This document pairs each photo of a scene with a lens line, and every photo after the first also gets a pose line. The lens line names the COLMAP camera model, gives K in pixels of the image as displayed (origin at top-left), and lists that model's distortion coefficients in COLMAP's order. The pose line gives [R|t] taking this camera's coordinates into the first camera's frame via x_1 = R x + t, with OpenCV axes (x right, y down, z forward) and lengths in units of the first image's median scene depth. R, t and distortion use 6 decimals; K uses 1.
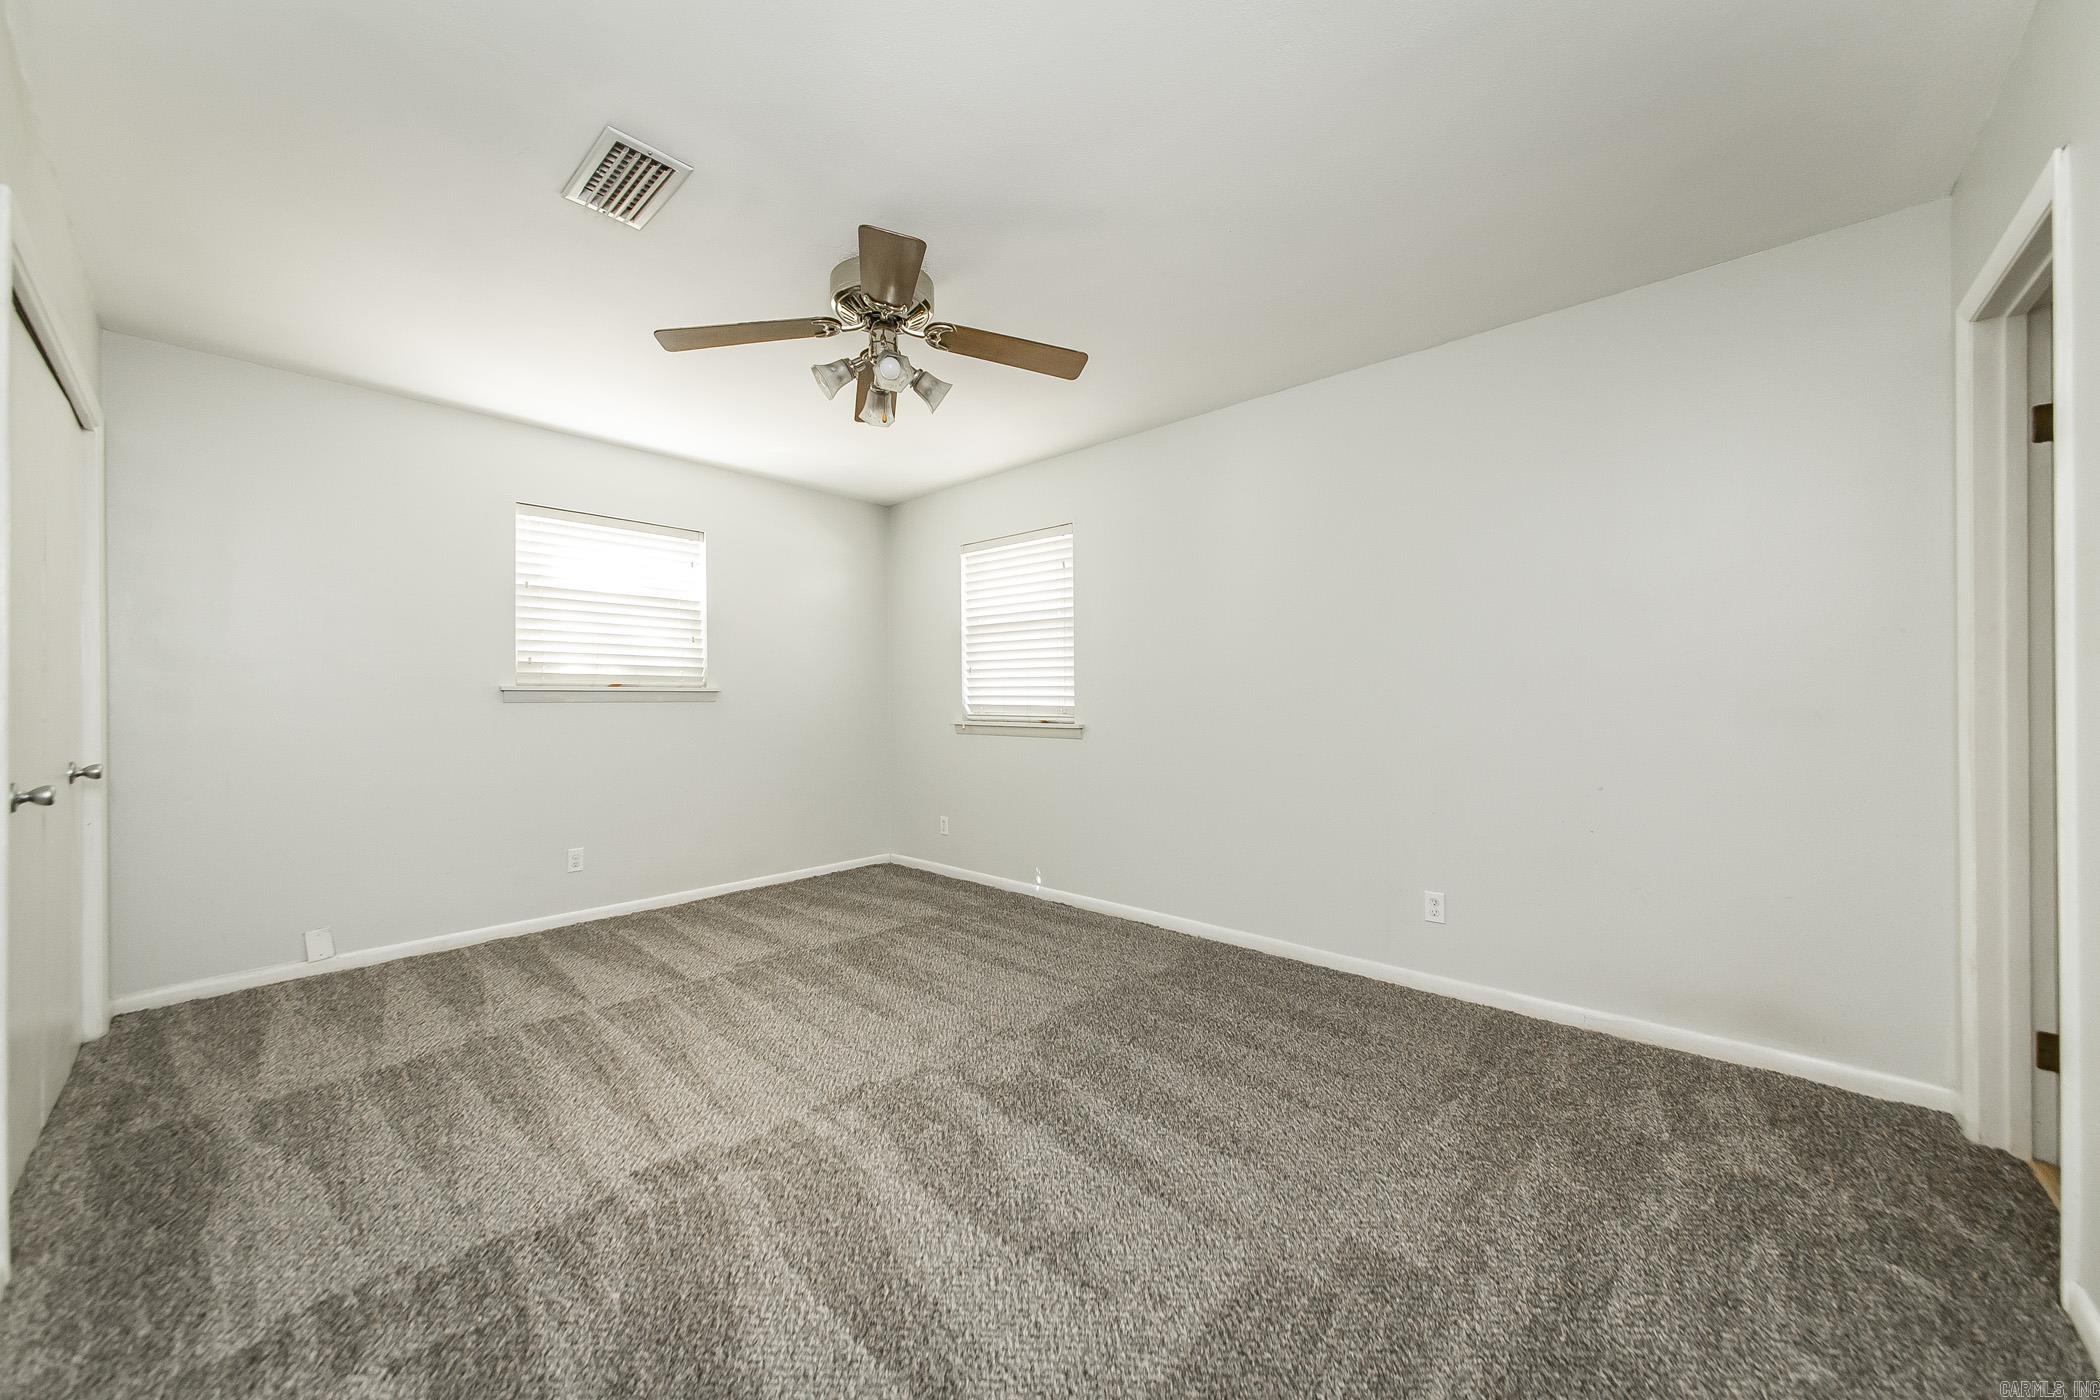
lens RADIAL K [[751.9, 0, 1055.2], [0, 751.9, 686.9], [0, 0, 1]] dist [-0.009292, 0.000036]
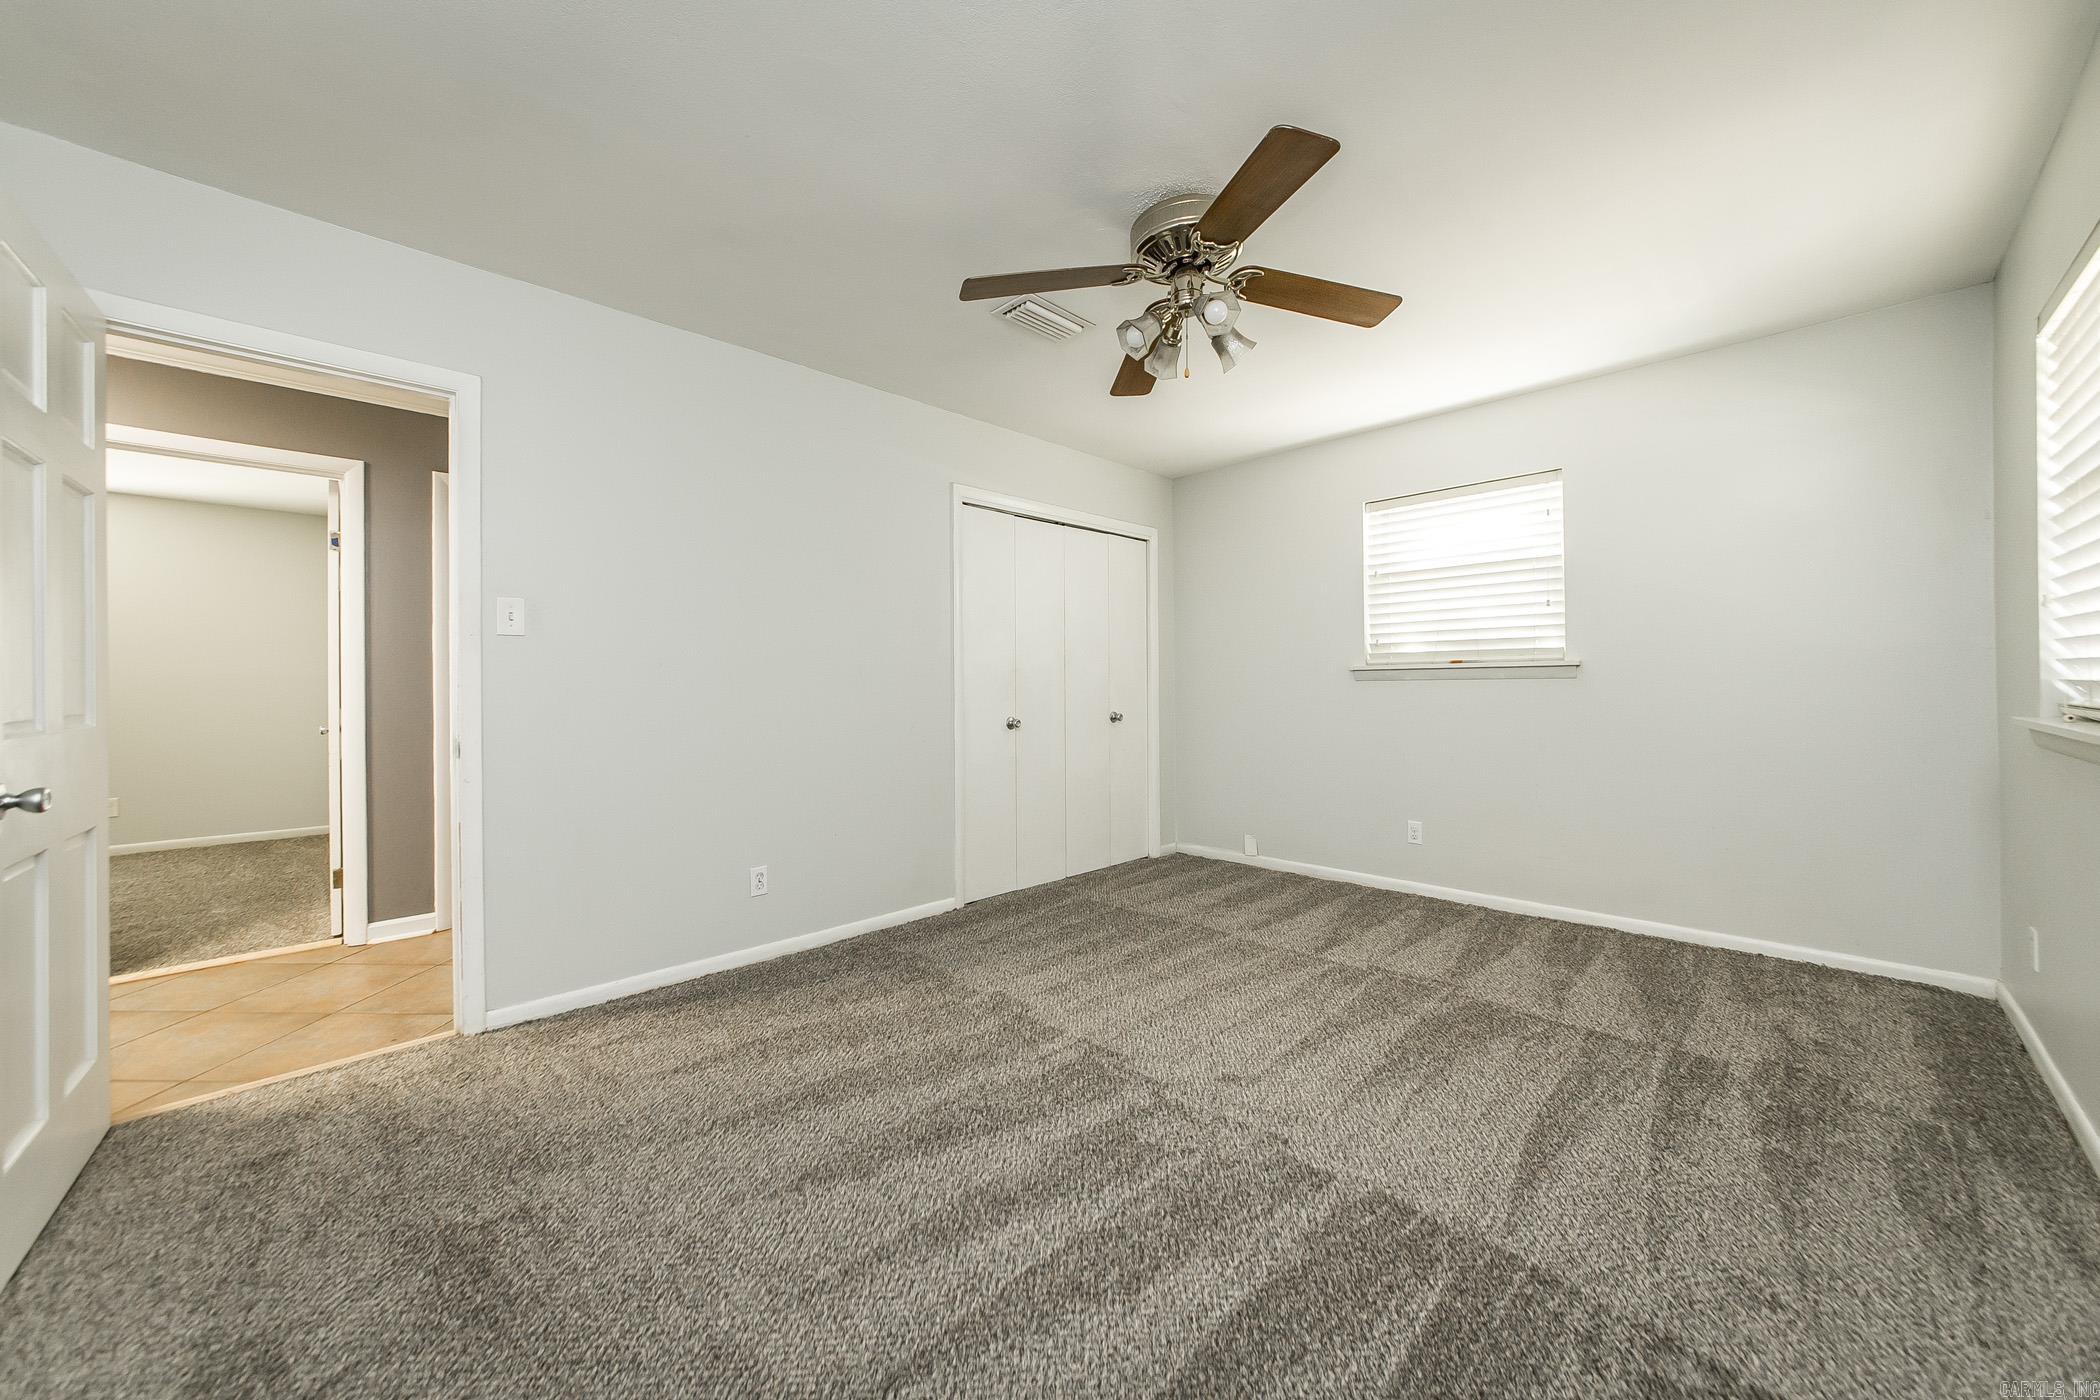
lens RADIAL K [[777.4, 0, 1021.1], [0, 777.4, 654.3], [0, 0, 1]] dist [-0.026102, -0.000025]
pose [[-0.103353, -0.036237, -0.993984, 0.565084], [0.021845, 0.999012, -0.038691, 0.018429], [0.994405, -0.025713, -0.102459, 0.683604]]
